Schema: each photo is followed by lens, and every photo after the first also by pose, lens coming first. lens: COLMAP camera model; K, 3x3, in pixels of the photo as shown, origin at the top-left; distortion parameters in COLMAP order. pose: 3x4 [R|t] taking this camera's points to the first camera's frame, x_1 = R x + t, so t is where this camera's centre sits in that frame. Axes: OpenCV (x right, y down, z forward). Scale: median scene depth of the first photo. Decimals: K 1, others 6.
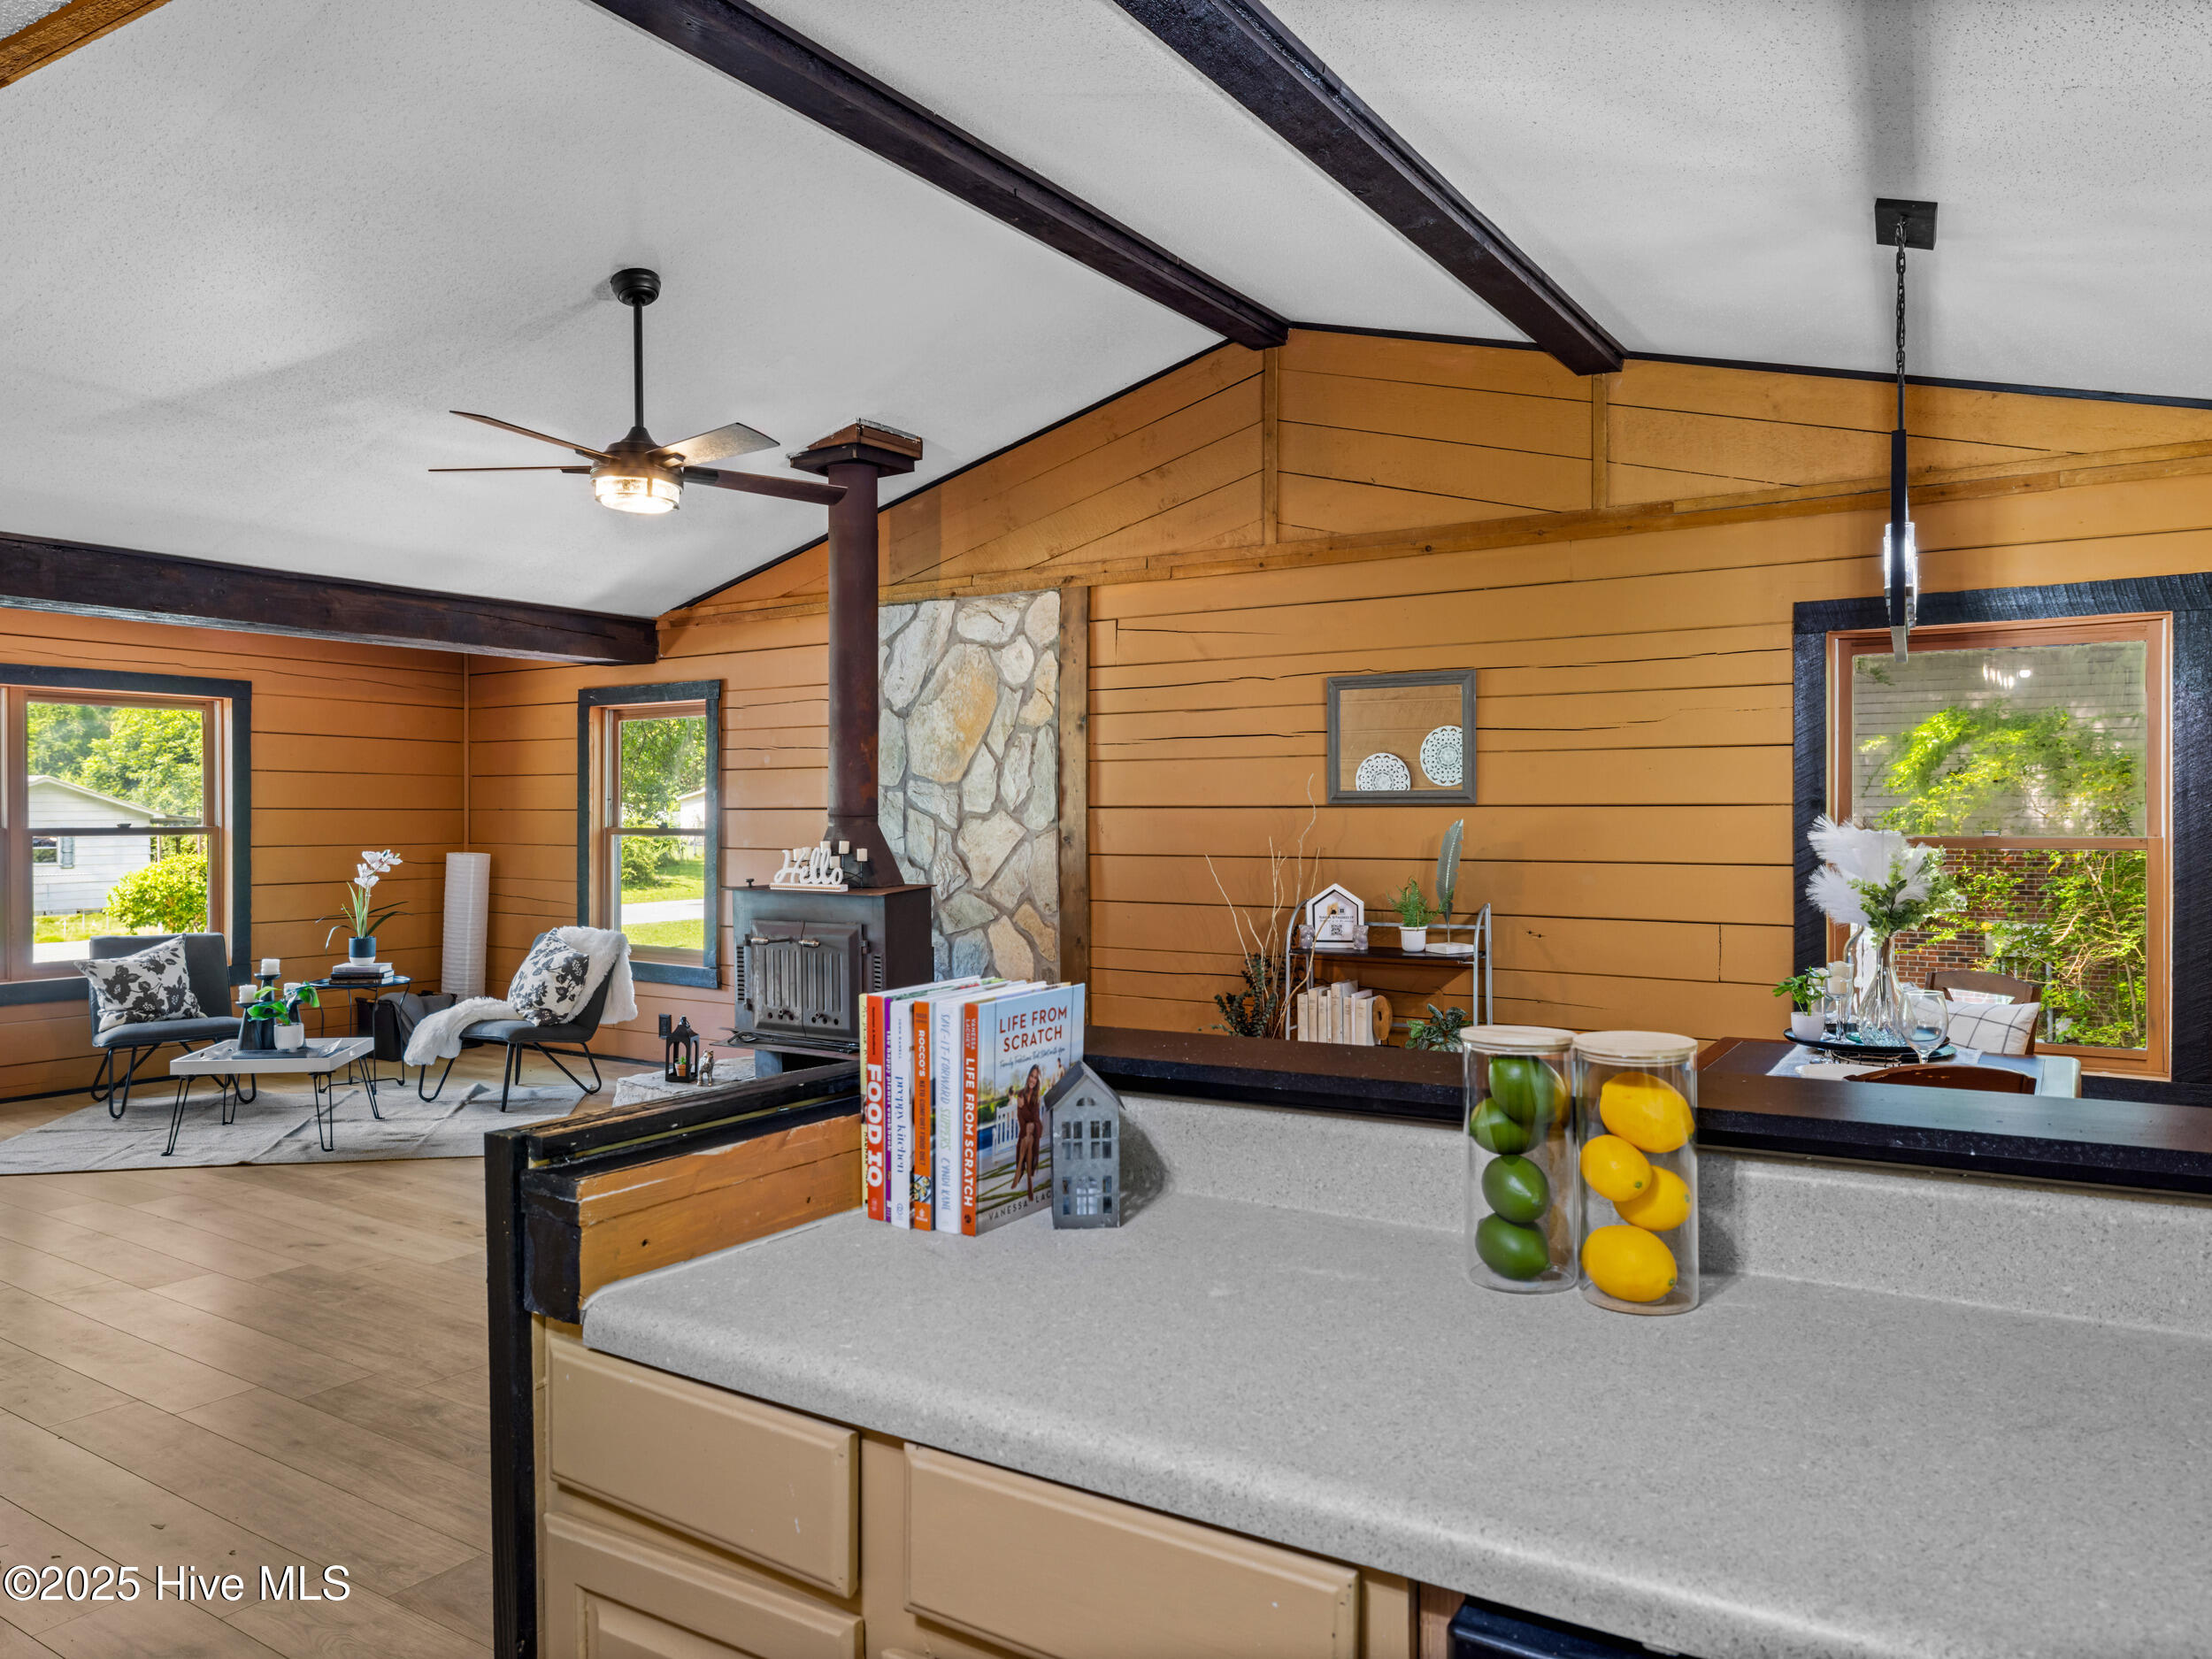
lens RADIAL K [[1526.8, 0, 1105.6], [0, 1526.8, 821.5], [0, 0, 1]] dist [-0.006709, 0.004923]
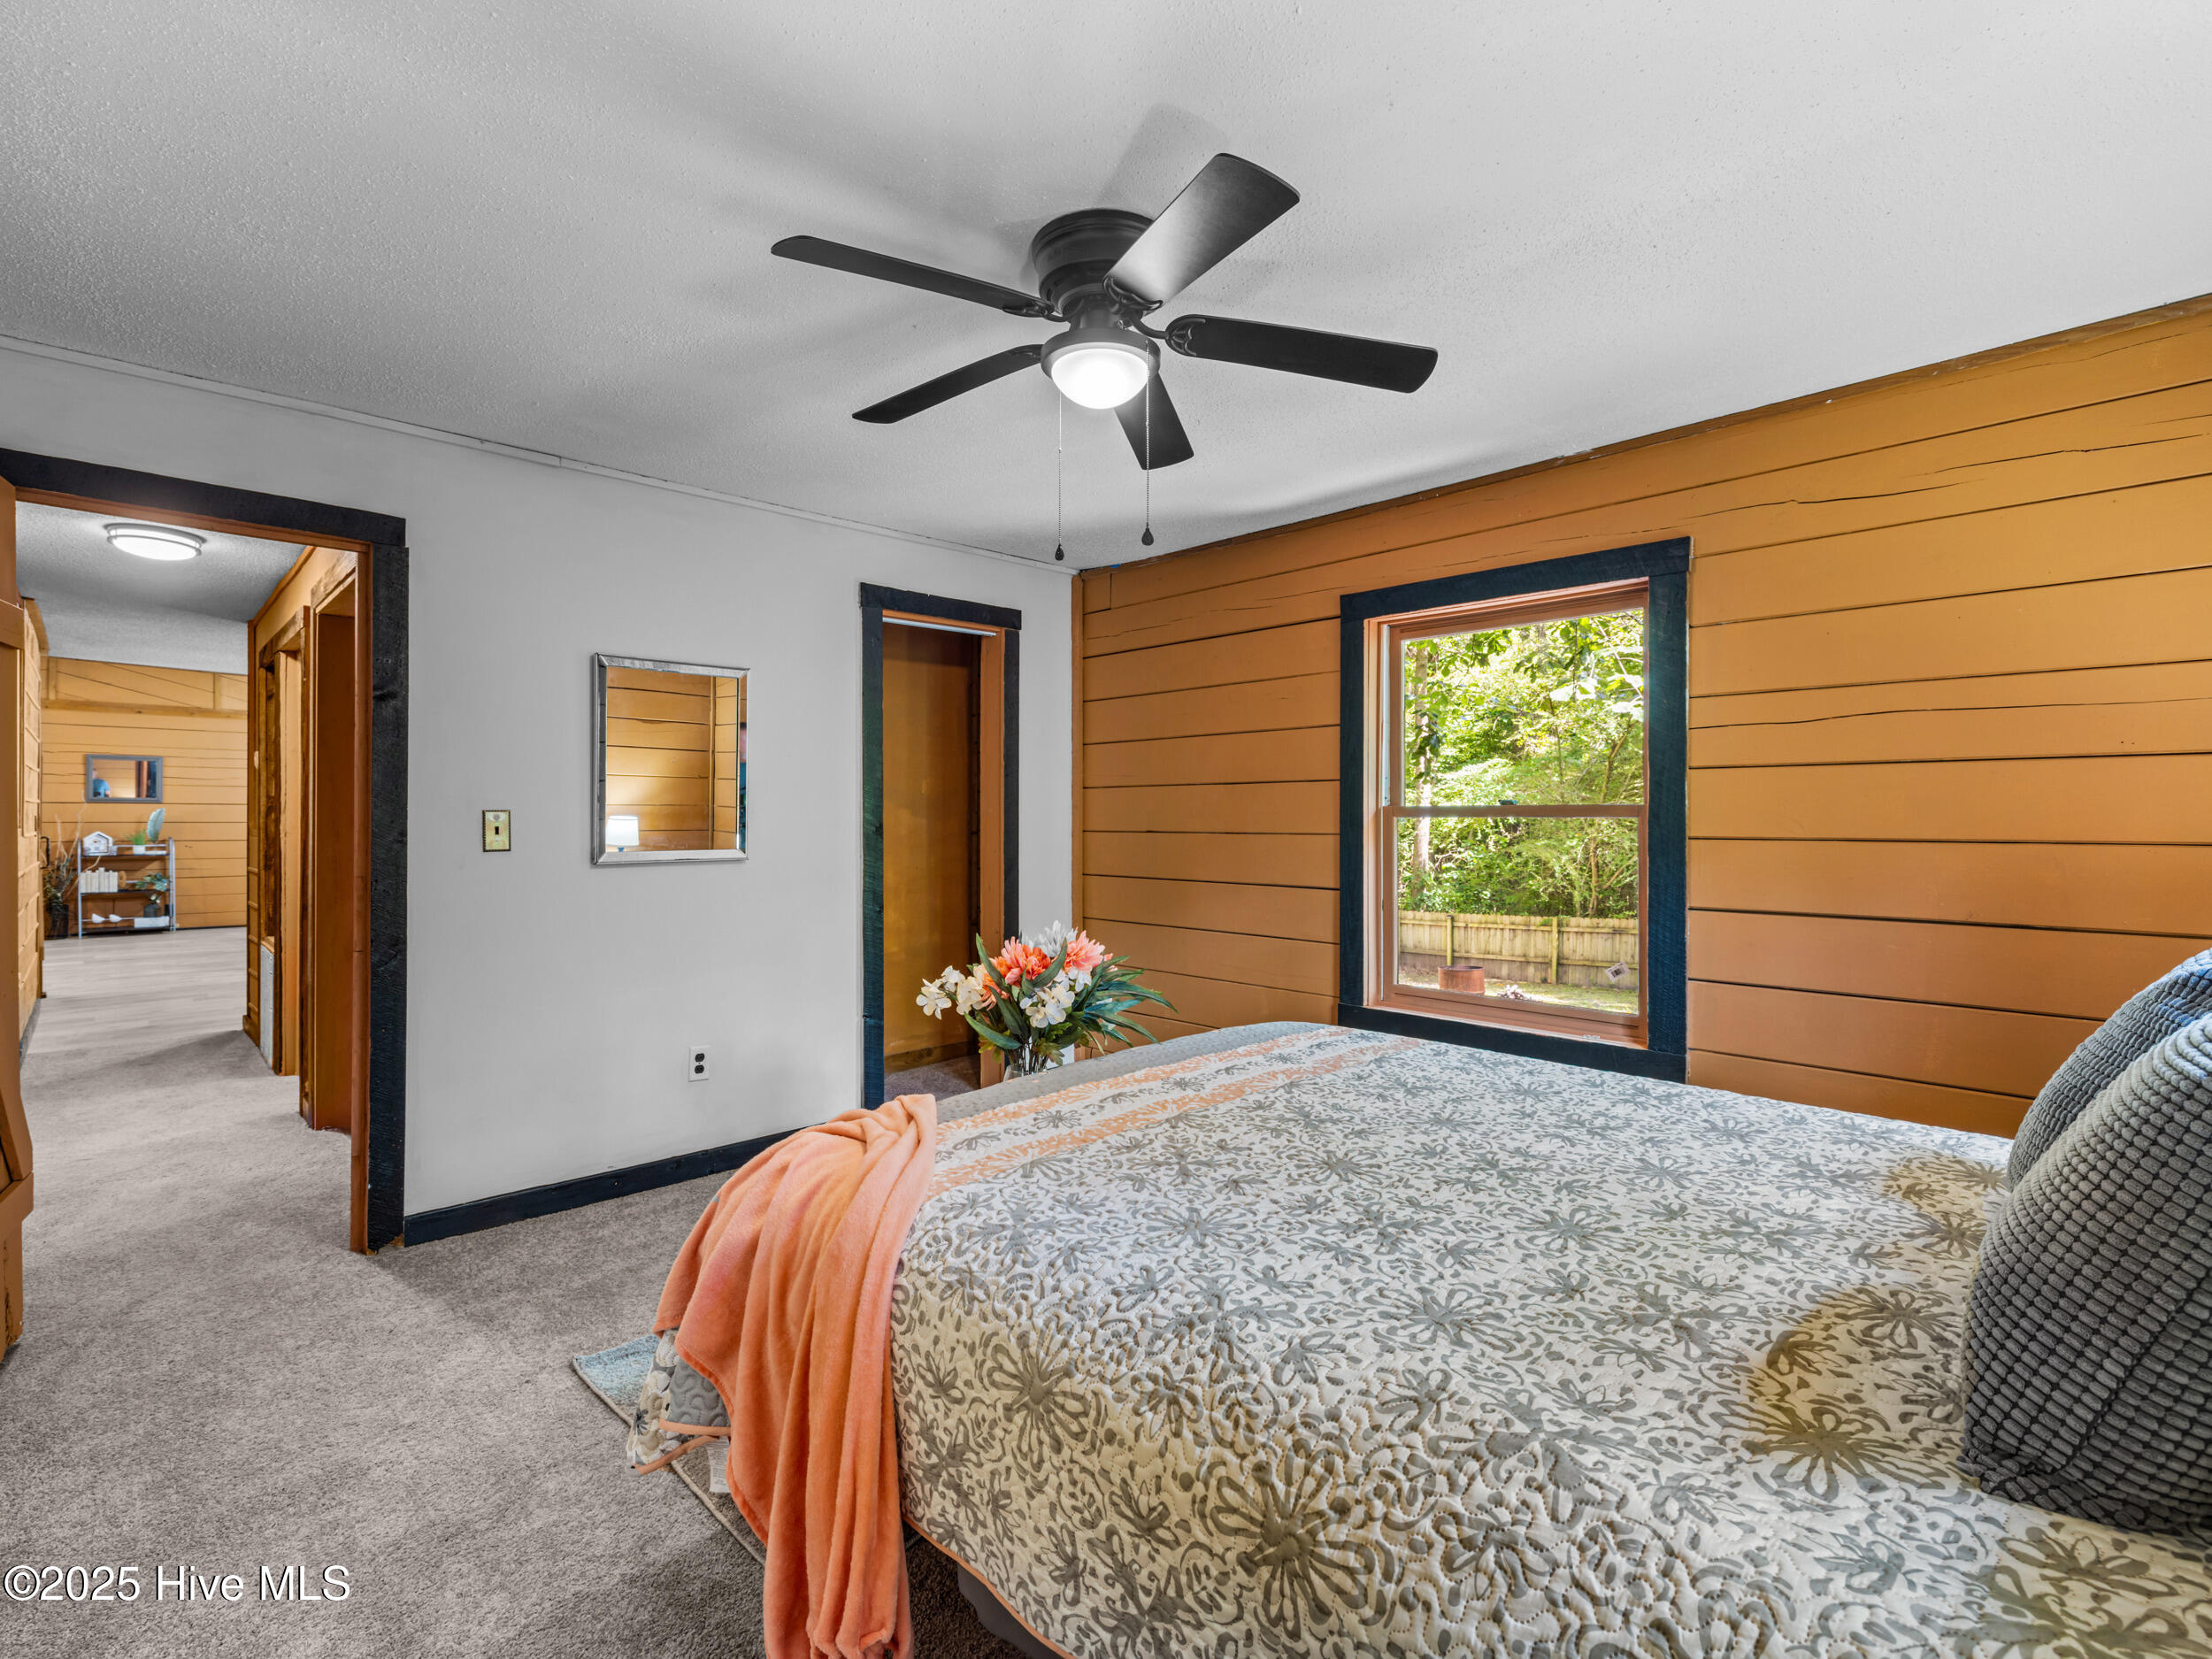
lens RADIAL K [[1150.5, 0, 1113.6], [0, 1150.5, 815.1], [0, 0, 1]] dist [0.020403, 0.000600]
pose [[0.219489, 0.013671, 0.975519, -1.305811], [0.001103, 0.999898, -0.014261, 0.038609], [-0.975614, 0.004206, 0.219451, -1.069693]]
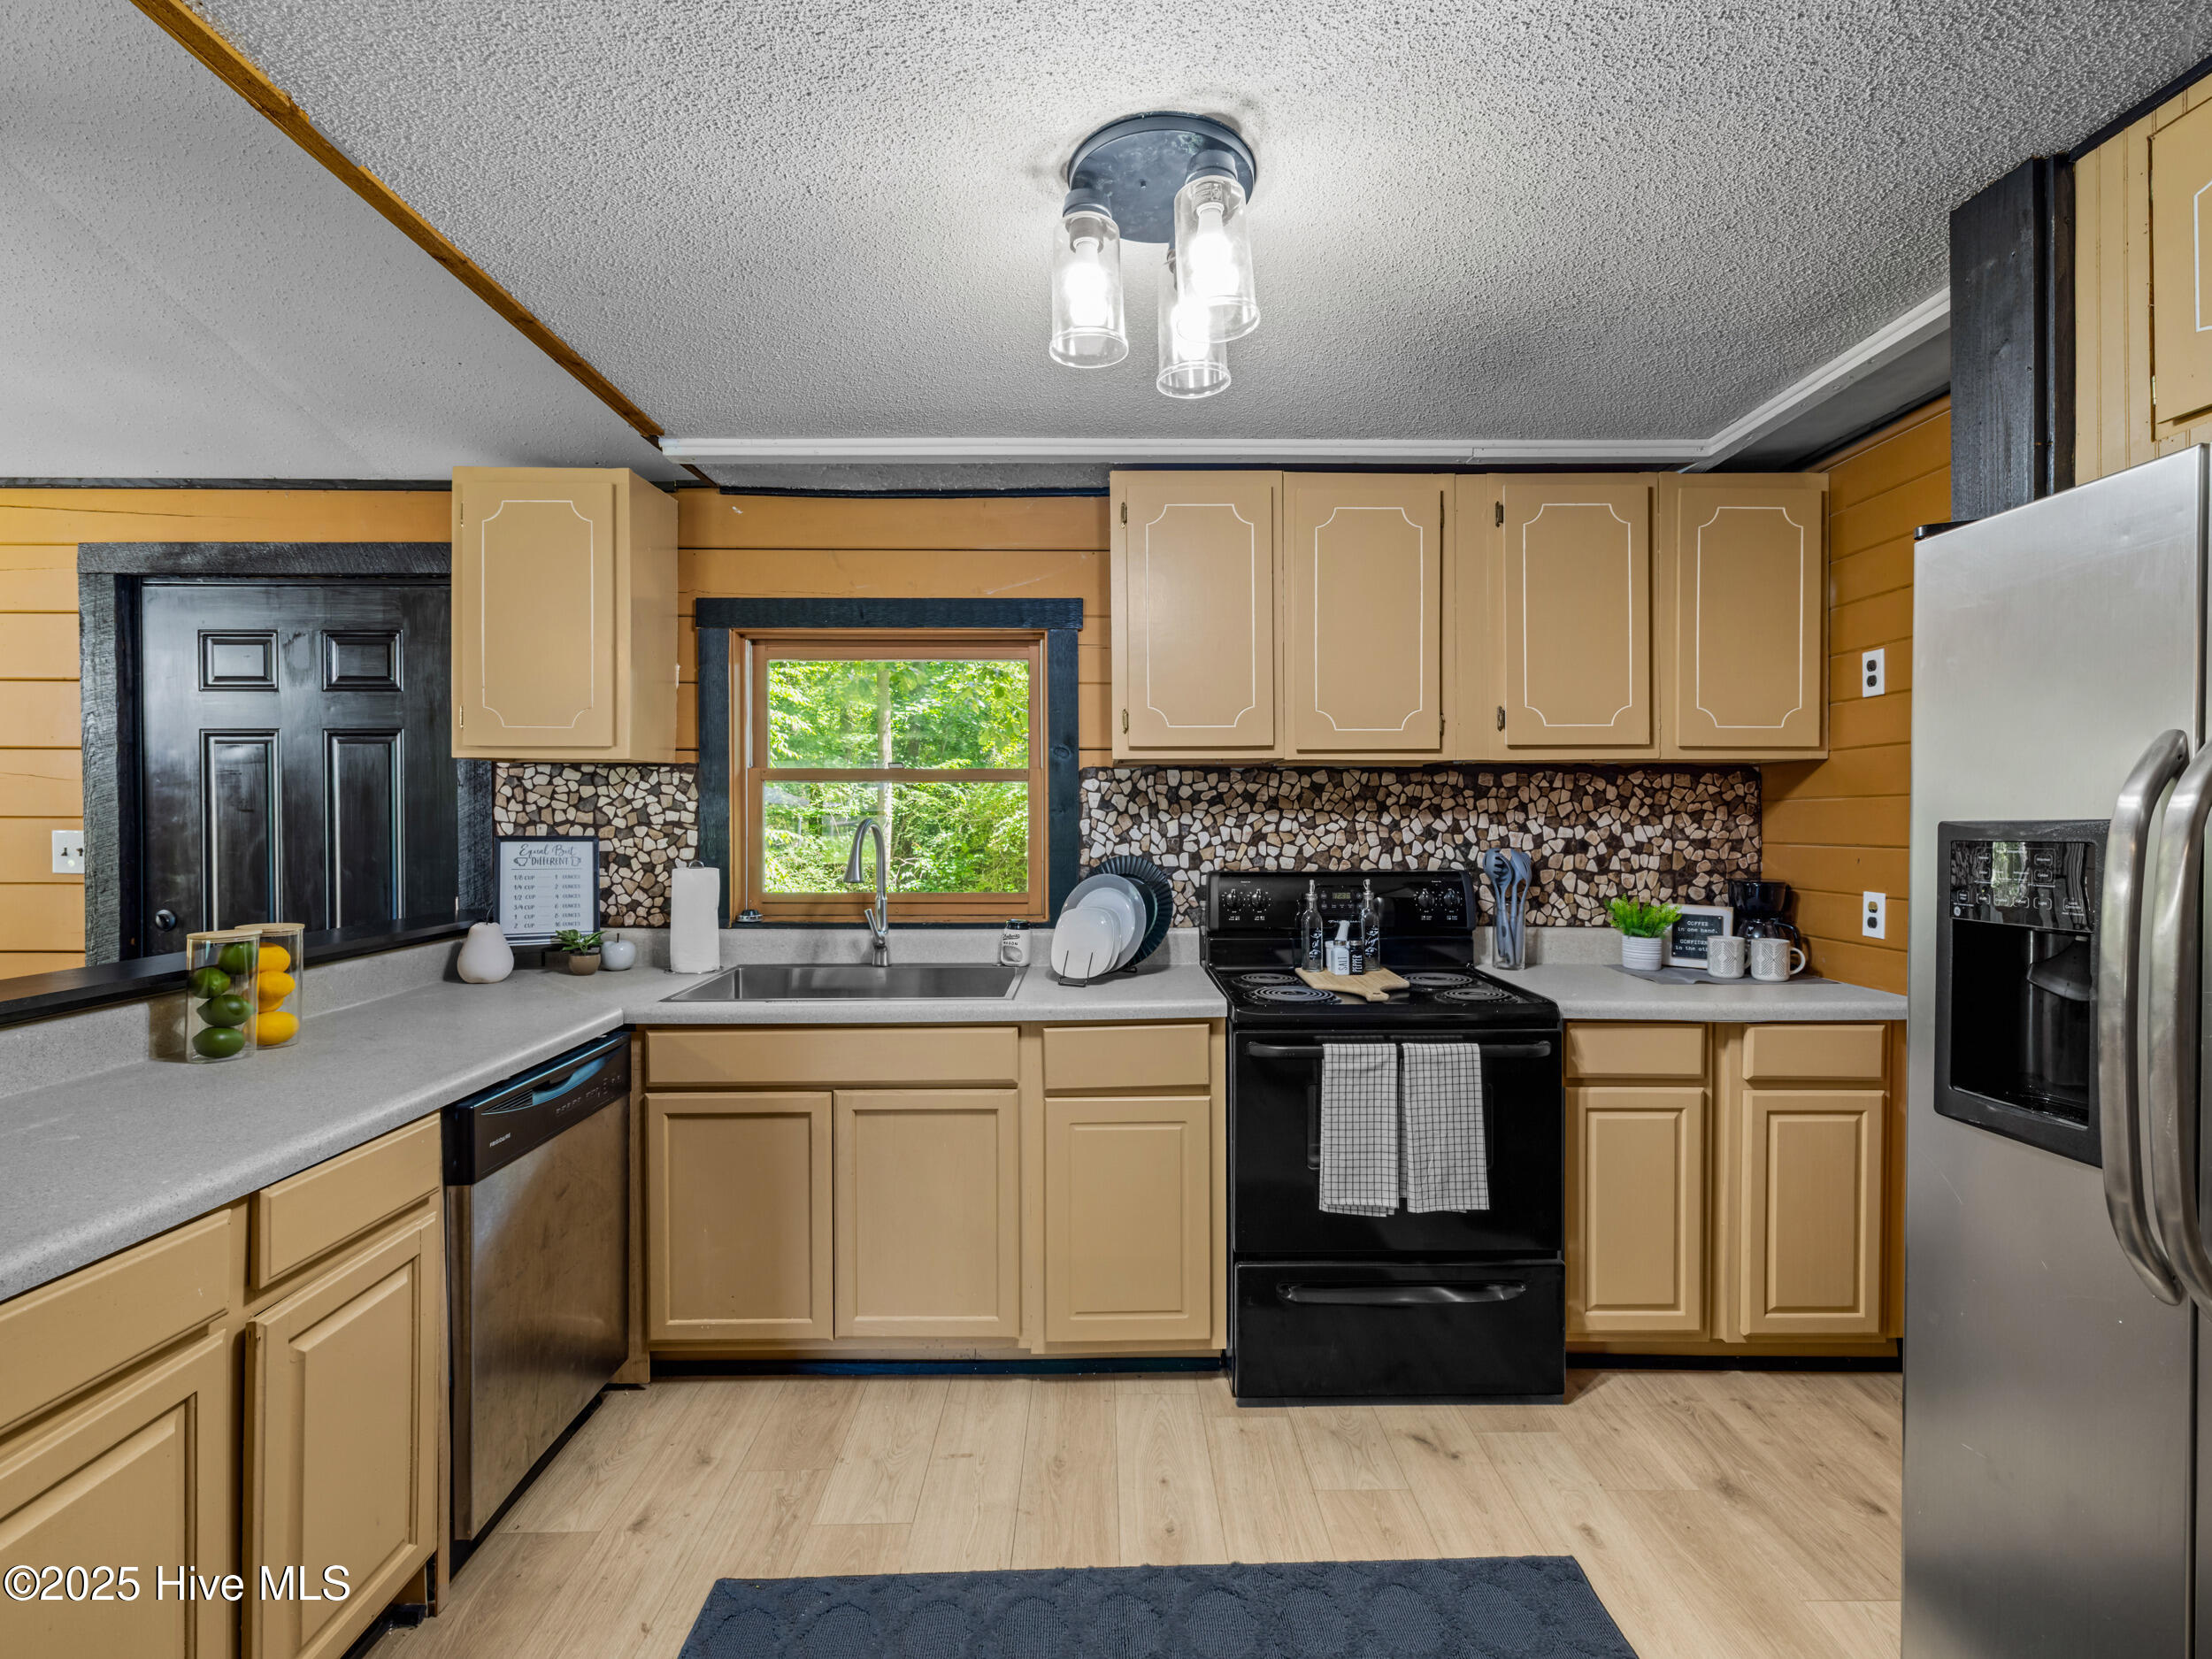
lens RADIAL K [[1041.4, 0, 1120.1], [0, 1041.4, 815.7], [0, 0, 1]] dist [-0.000784, 0.001240]
pose [[-0.565367, 0.007592, 0.824804, -0.294197], [0.005377, 0.999970, -0.005519, -0.000088], [-0.824822, 0.001314, -0.565391, 0.155533]]
